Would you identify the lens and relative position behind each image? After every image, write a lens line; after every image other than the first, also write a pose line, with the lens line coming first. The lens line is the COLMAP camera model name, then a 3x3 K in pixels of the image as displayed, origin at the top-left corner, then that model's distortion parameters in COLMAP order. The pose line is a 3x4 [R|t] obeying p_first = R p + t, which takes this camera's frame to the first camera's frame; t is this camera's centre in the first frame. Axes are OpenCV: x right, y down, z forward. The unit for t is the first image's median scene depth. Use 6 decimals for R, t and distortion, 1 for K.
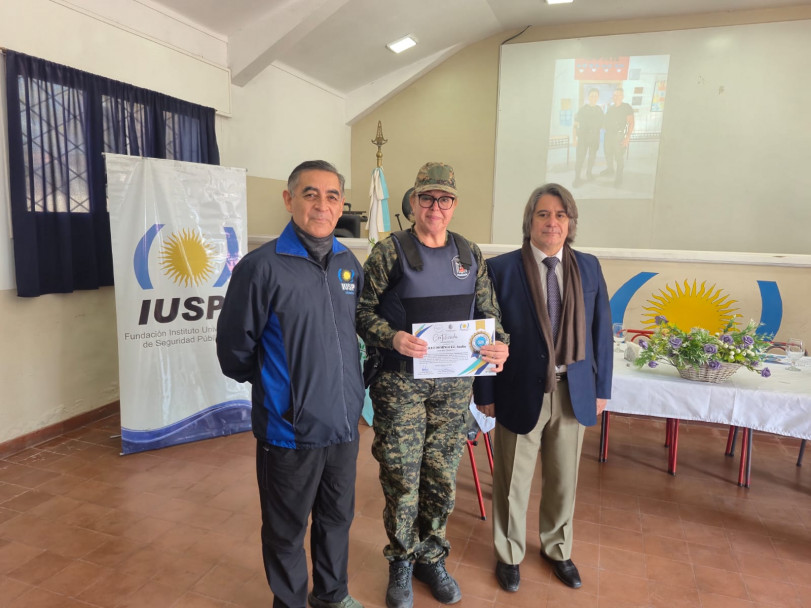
lens RADIAL K [[571.8, 0, 399.8], [0, 571.8, 296.6], [0, 0, 1]] dist [0.038154, -0.034126]
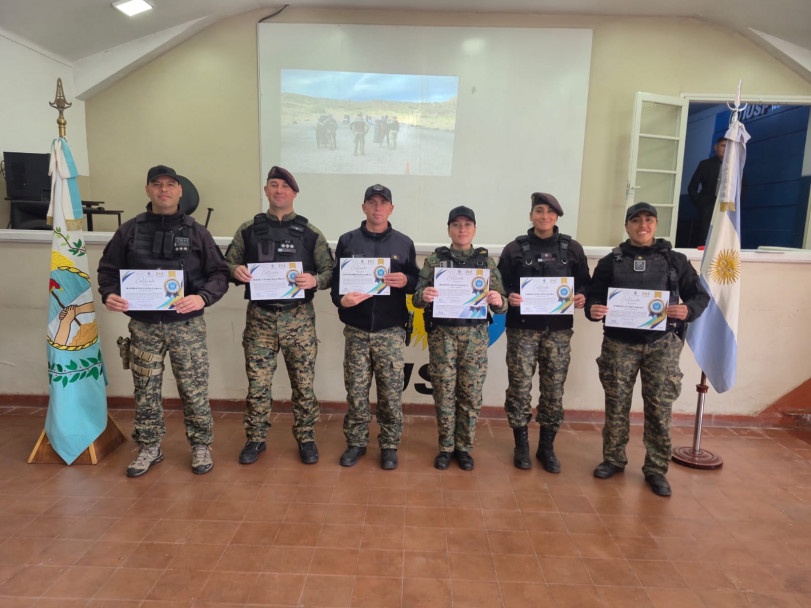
lens RADIAL K [[571.8, 0, 408.2], [0, 571.8, 307.8], [0, 0, 1]] dist [0.038154, -0.034126]
pose [[0.947055, -0.041329, 0.318399, 0.164907], [0.037776, 0.999136, 0.017328, 0.015282], [-0.318840, -0.004383, 0.947798, 0.096035]]
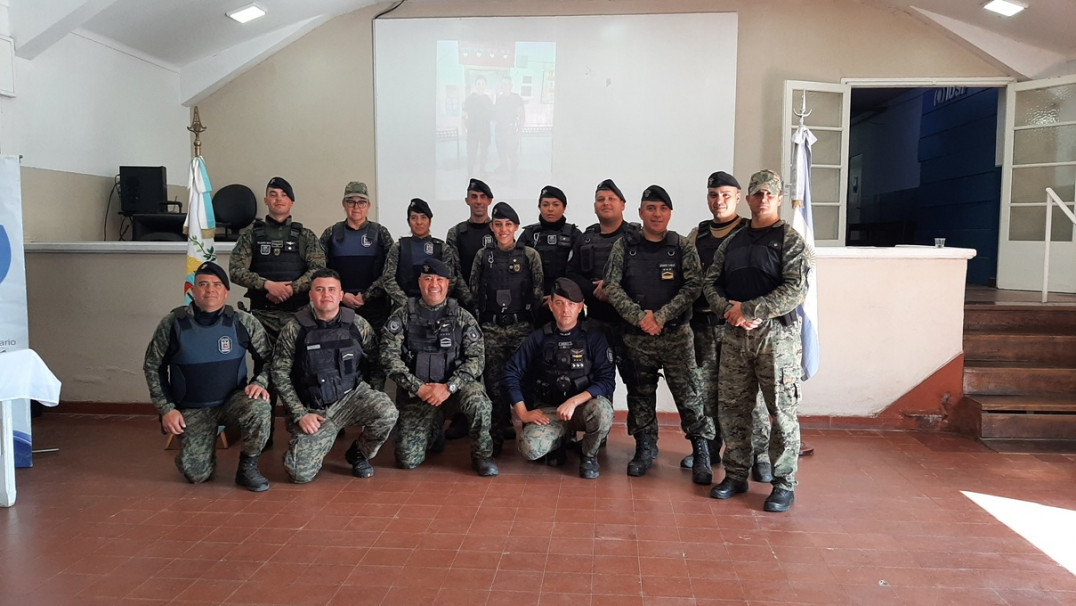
lens RADIAL K [[839.0, 0, 544.1], [0, 839.0, 309.8], [0, 0, 1]] dist [0.049979, -0.071627]
pose [[0.964867, -0.035798, 0.260288, 0.143614], [0.049746, 0.997646, -0.047198, 0.111235], [-0.257986, 0.058488, 0.964377, -0.437615]]
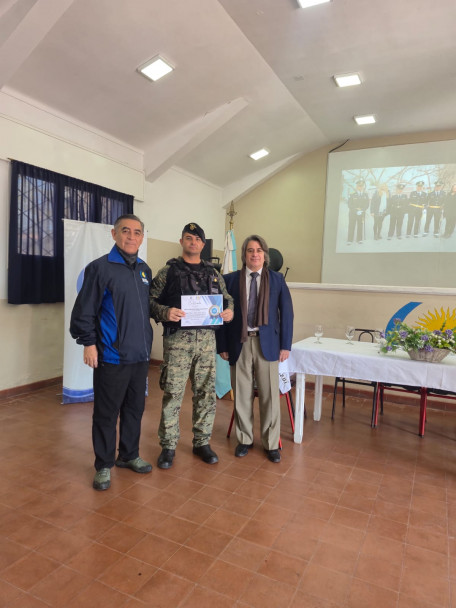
lens RADIAL K [[428.7, 0, 222.4], [0, 428.7, 307.9], [0, 0, 1]] dist [0.038154, -0.034126]
pose [[0.991937, 0.023672, -0.124500, 0.096677], [-0.033147, 0.996663, -0.074587, 0.077184], [0.122319, 0.078112, 0.989412, -0.143862]]
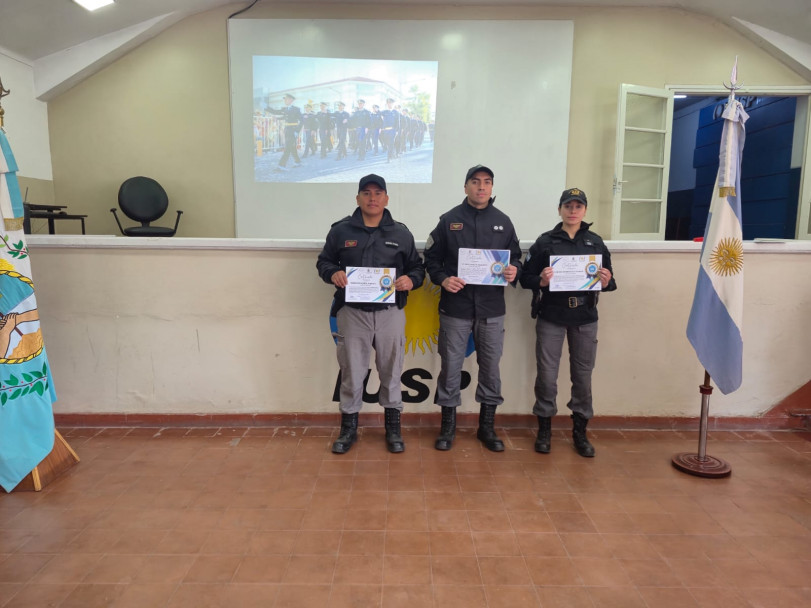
lens RADIAL K [[571.8, 0, 404.6], [0, 571.8, 298.2], [0, 0, 1]] dist [0.038154, -0.034126]
pose [[0.940410, -0.051953, 0.336052, 0.200960], [0.058638, 0.998232, -0.009767, 0.025680], [-0.334950, 0.028891, 0.941793, 0.163641]]
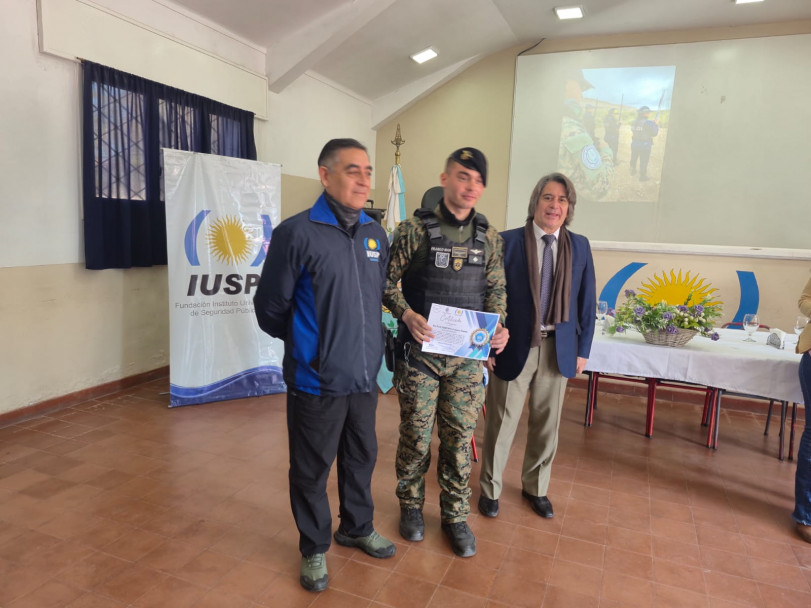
lens RADIAL K [[571.8, 0, 404.4], [0, 571.8, 298.3], [0, 0, 1]] dist [0.038154, -0.034126]
pose [[0.999079, 0.021014, -0.037410, 0.027671], [-0.021388, 0.999725, -0.009622, 0.051946], [0.037197, 0.010414, 0.999254, -0.136695]]
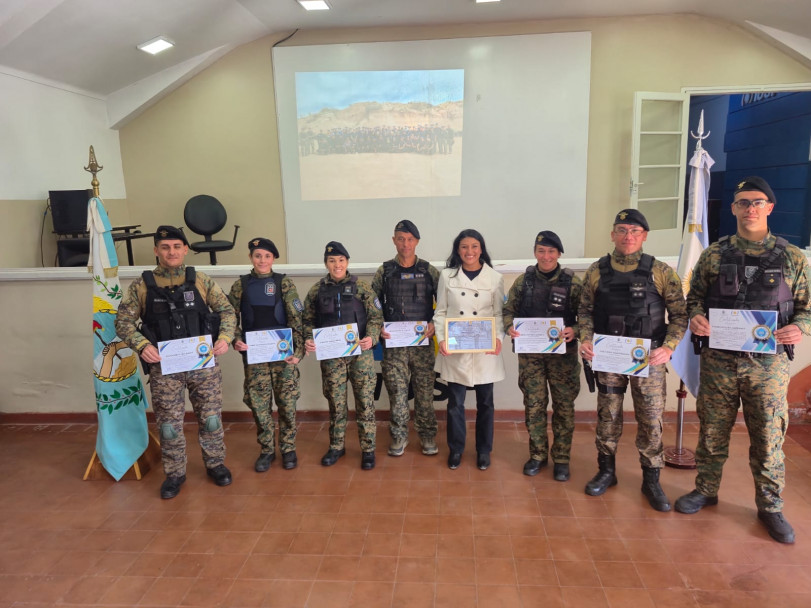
lens RADIAL K [[571.8, 0, 417.0], [0, 571.8, 292.2], [0, 0, 1]] dist [0.038154, -0.034126]
pose [[0.960505, -0.089527, 0.263466, 0.212595], [0.083025, 0.995907, 0.035735, -0.071115], [-0.265587, -0.012449, 0.964007, -0.018508]]
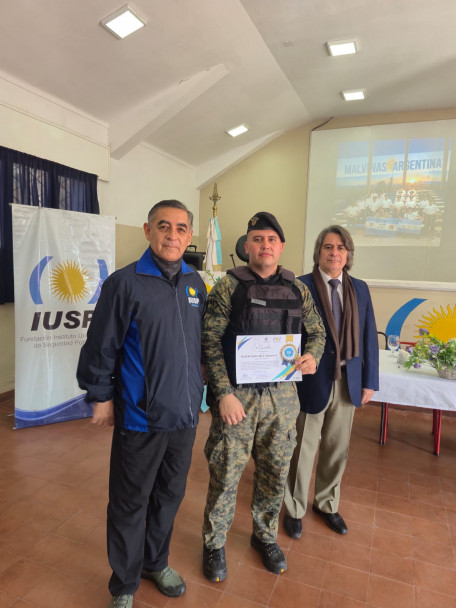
lens RADIAL K [[428.7, 0, 226.1], [0, 428.7, 297.5], [0, 0, 1]] dist [0.038154, -0.034126]
pose [[0.999353, 0.015515, -0.032463, 0.028666], [-0.017215, 0.998458, -0.052772, 0.015672], [0.031594, 0.053297, 0.998079, 0.008504]]
